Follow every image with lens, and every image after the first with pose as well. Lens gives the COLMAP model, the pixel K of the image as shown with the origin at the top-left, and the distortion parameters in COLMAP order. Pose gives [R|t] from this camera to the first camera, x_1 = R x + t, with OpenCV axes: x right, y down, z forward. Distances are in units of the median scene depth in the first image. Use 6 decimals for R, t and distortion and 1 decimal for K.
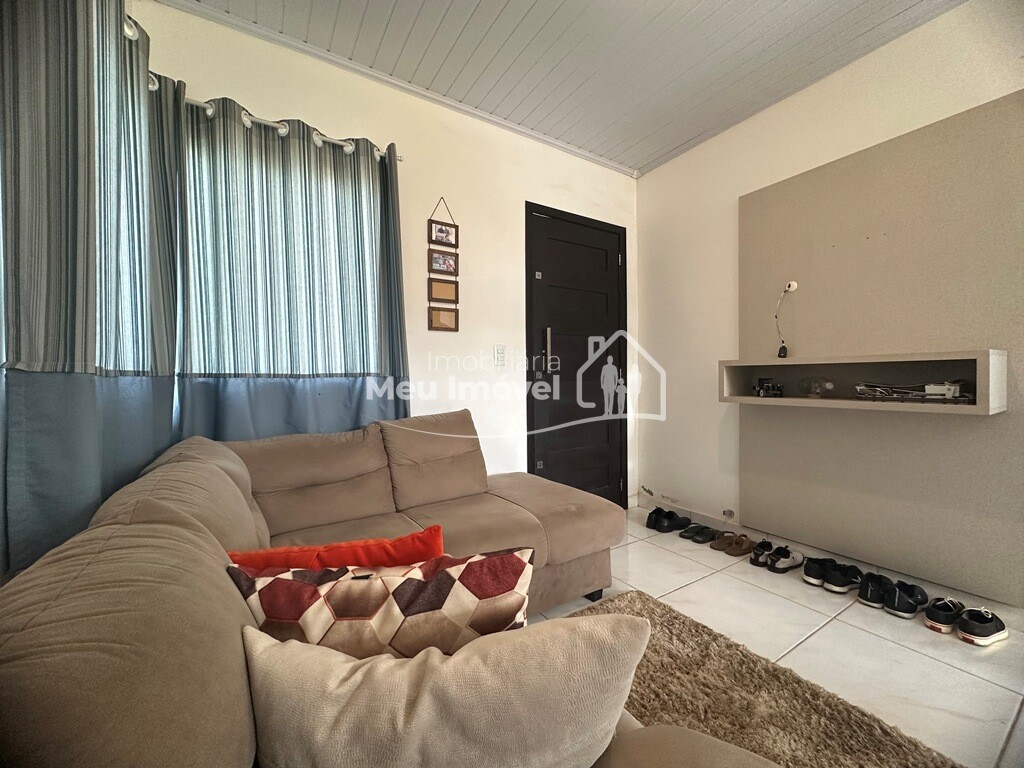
lens RADIAL K [[408.7, 0, 509.7], [0, 408.7, 380.9], [0, 0, 1]] dist [-0.004124, -0.000231]
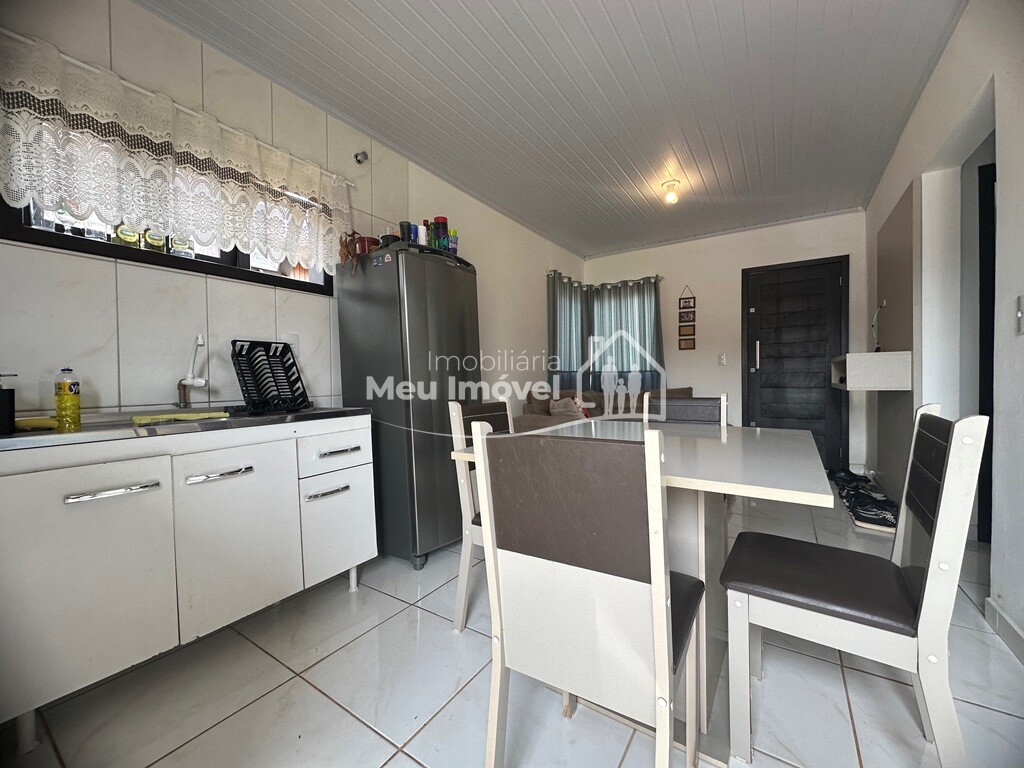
lens RADIAL K [[408.7, 0, 509.7], [0, 408.7, 380.9], [0, 0, 1]] dist [-0.004124, -0.000231]
pose [[0.408228, 0.004270, -0.912870, 1.402099], [0.000674, 0.999987, 0.004979, 0.027719], [0.912880, -0.002647, 0.408220, -0.695351]]
